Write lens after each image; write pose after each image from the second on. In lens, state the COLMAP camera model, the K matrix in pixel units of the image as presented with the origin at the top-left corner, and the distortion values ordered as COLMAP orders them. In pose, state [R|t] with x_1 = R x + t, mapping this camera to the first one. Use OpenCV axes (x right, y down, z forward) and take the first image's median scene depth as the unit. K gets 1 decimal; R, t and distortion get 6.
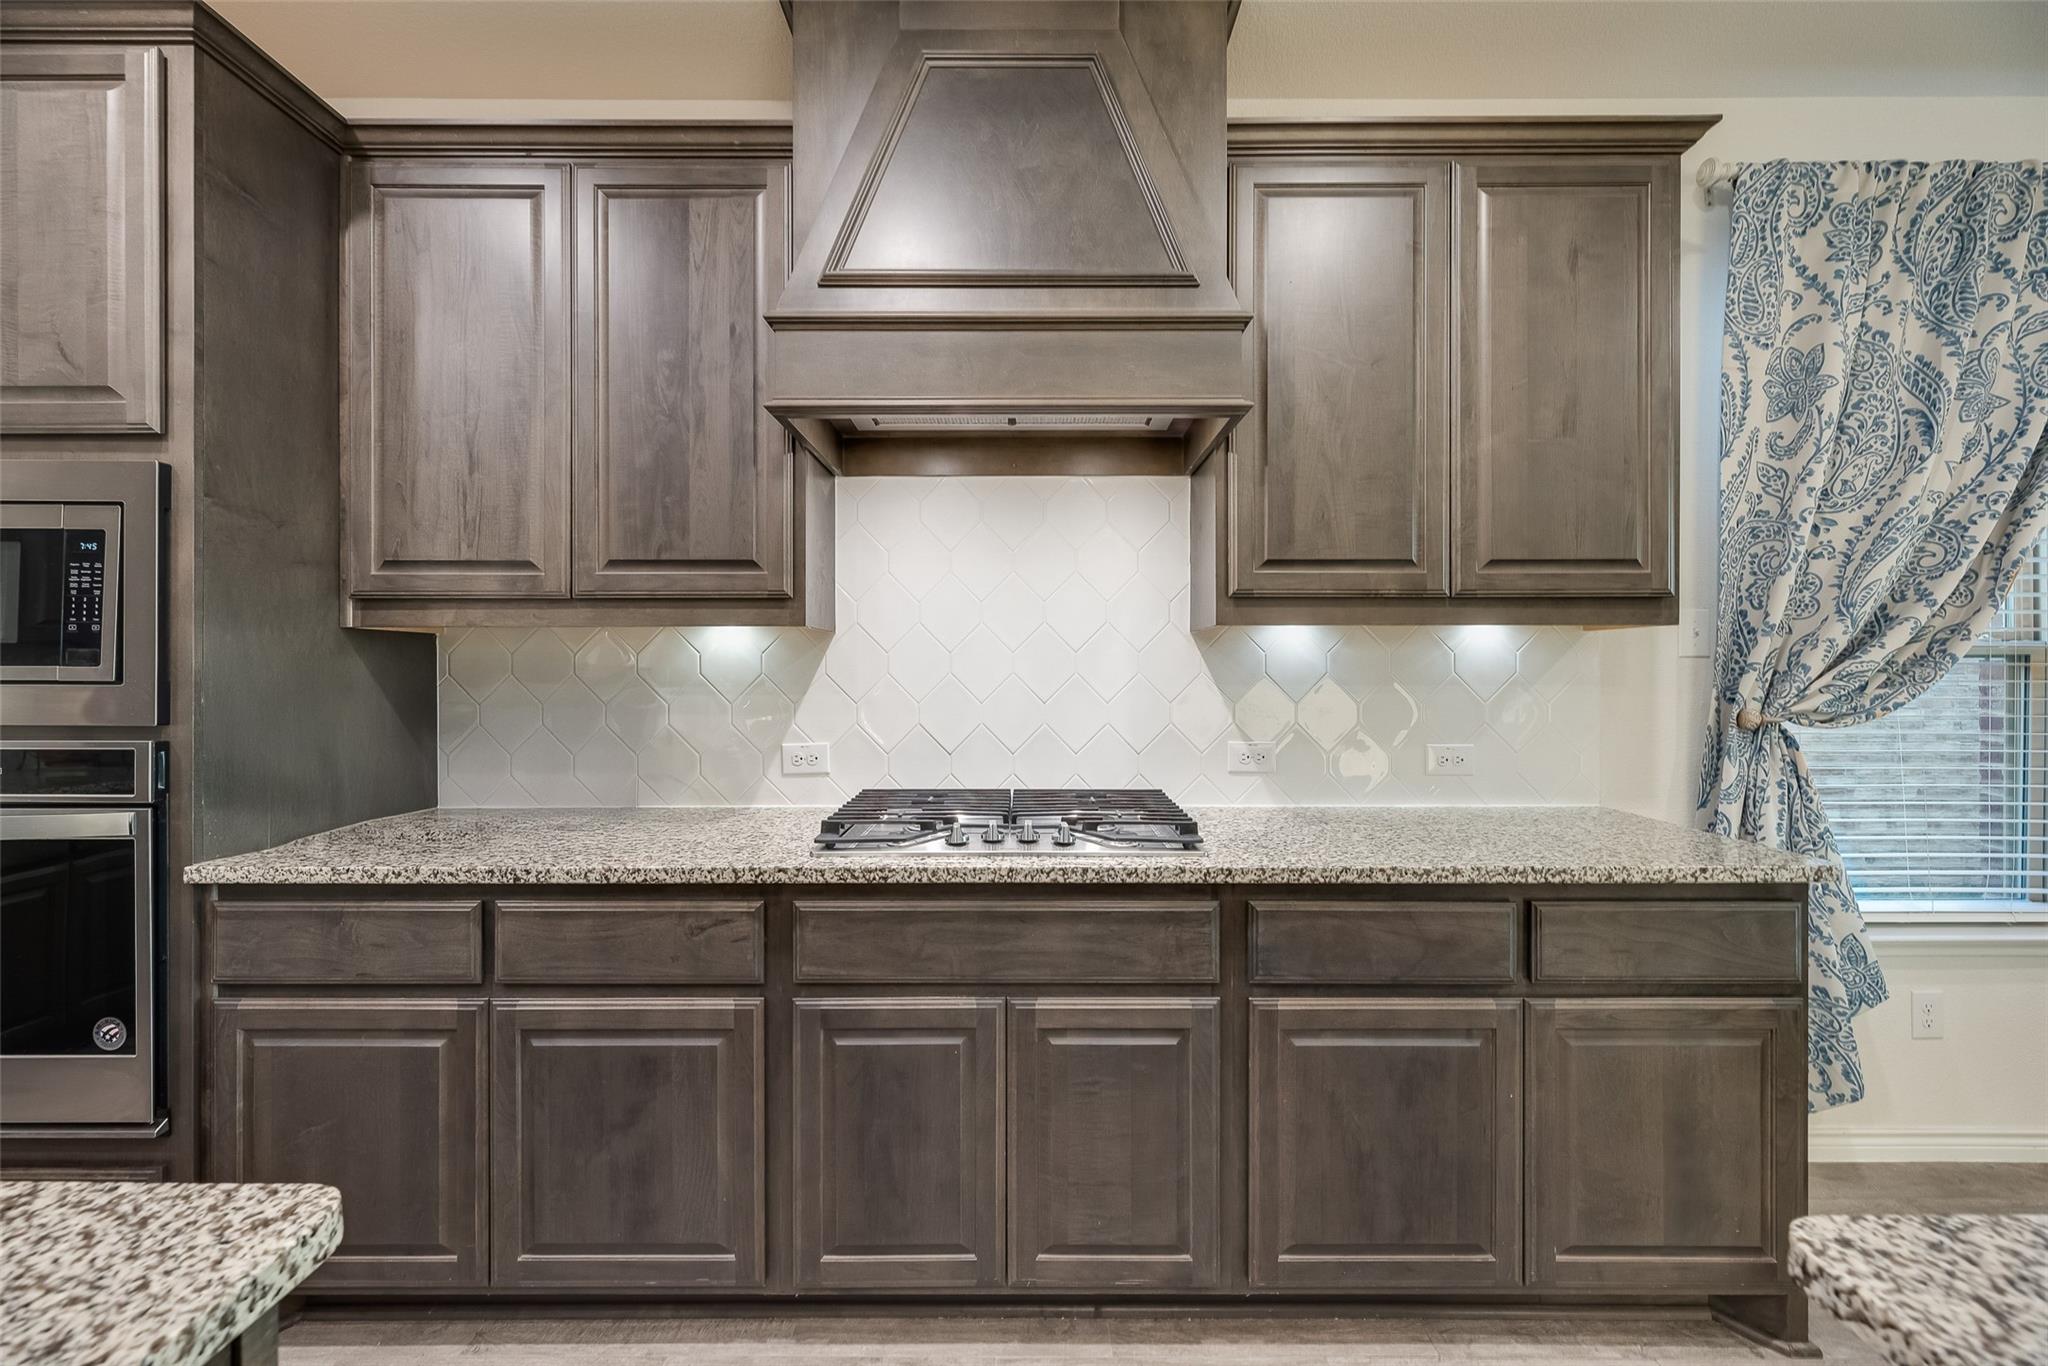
lens RADIAL K [[831.1, 0, 1021.0], [0, 831.1, 671.0], [0, 0, 1]] dist [0.002255, 0.000585]
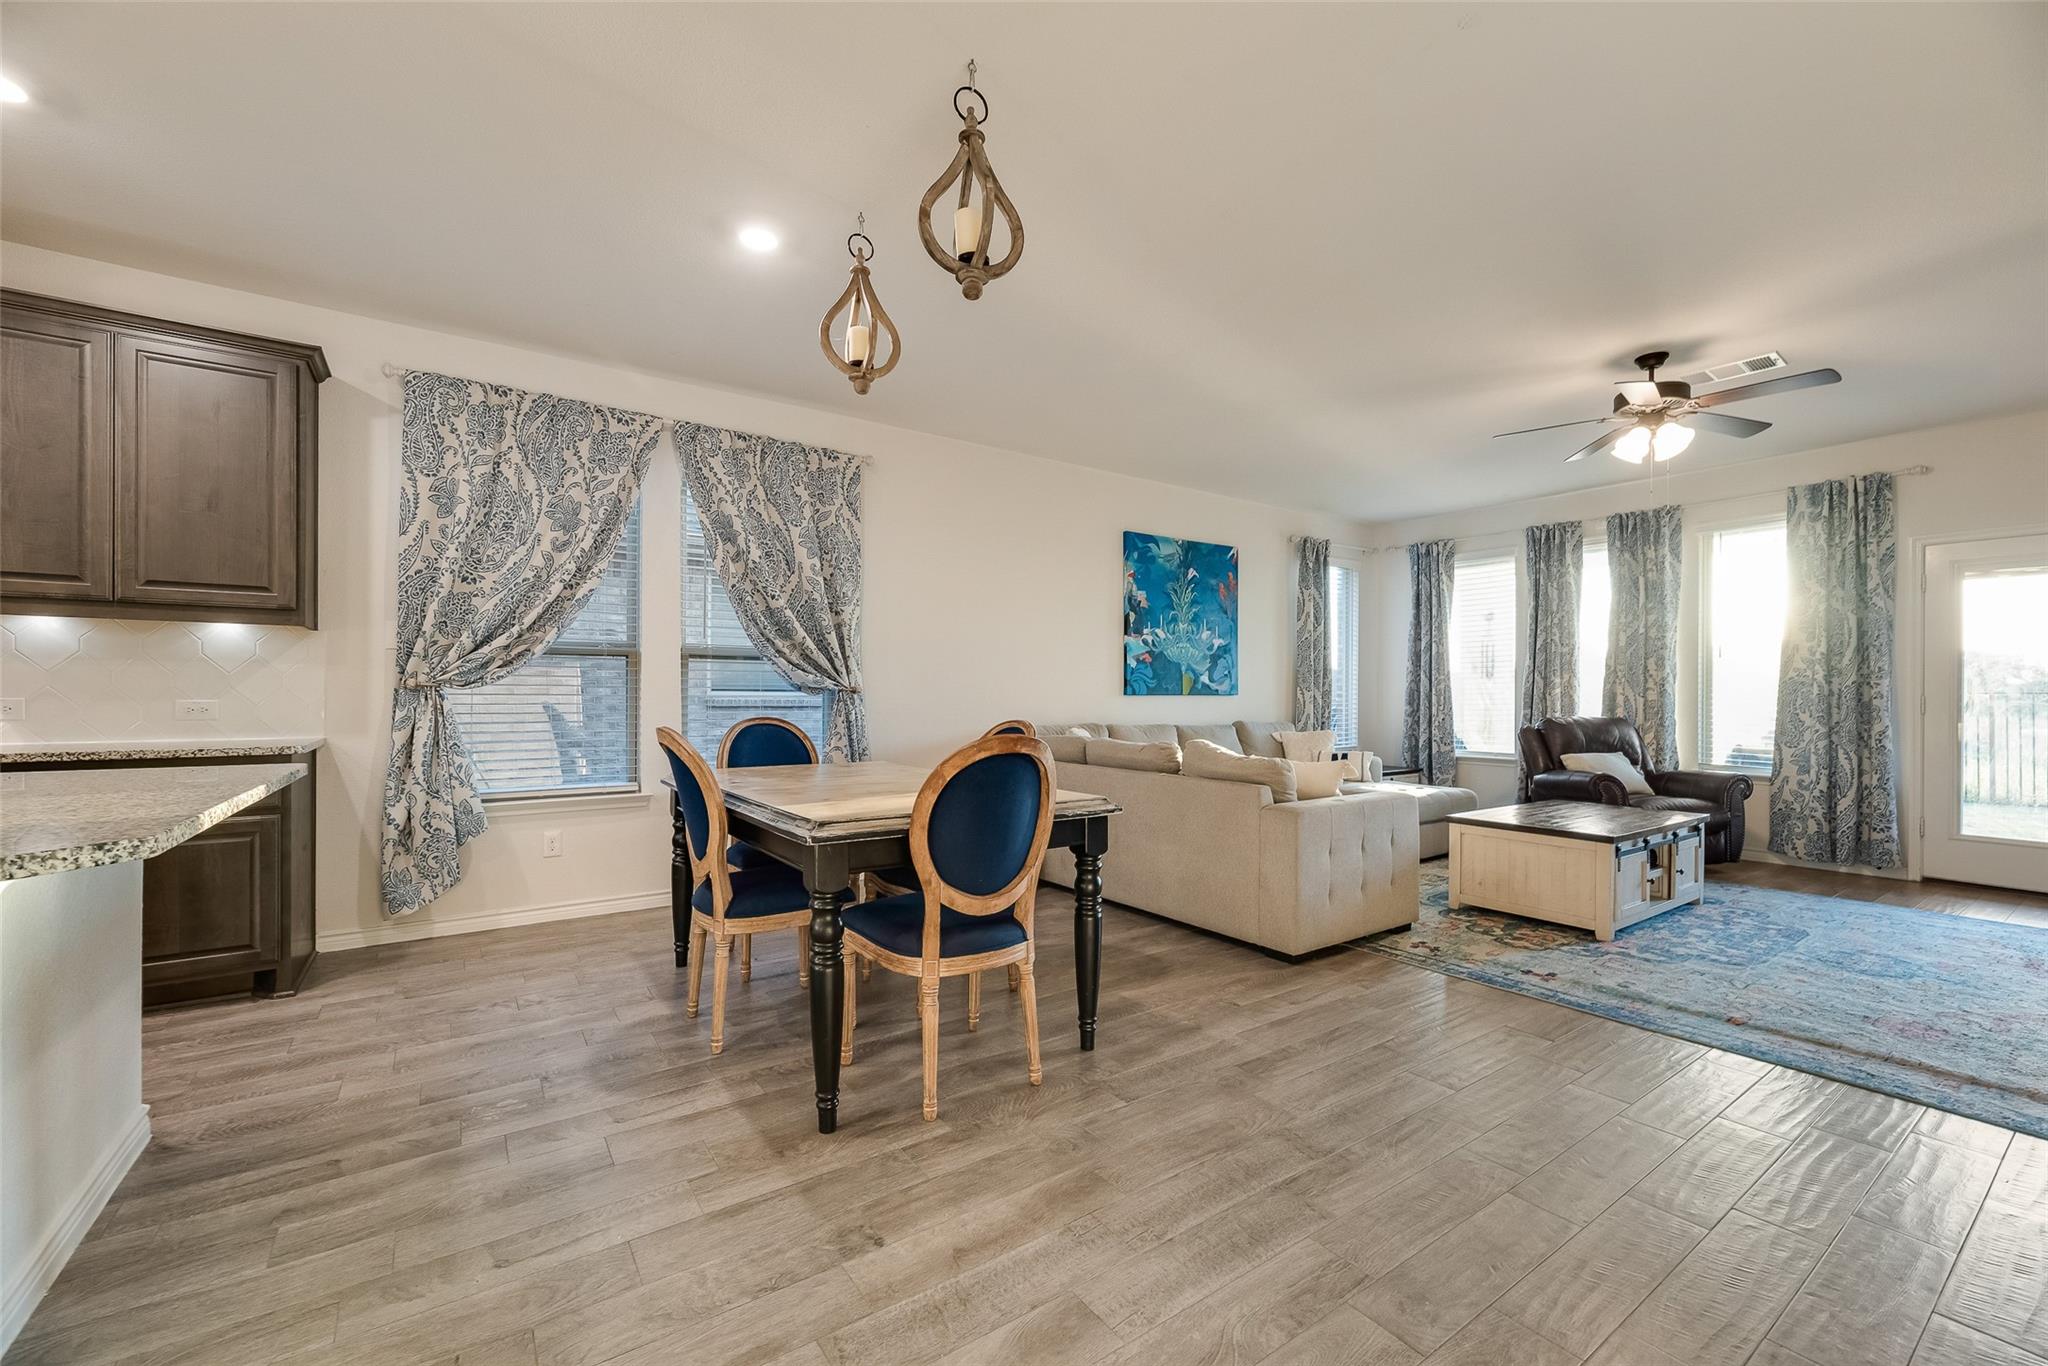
lens RADIAL K [[831.1, 0, 1026.9], [0, 831.1, 699.1], [0, 0, 1]] dist [0.002255, 0.000585]
pose [[0.816444, 0.000923, 0.577424, 0.918460], [-0.001670, 0.999998, 0.000763, 0.086323], [-0.577423, -0.001587, 0.816444, -1.200435]]
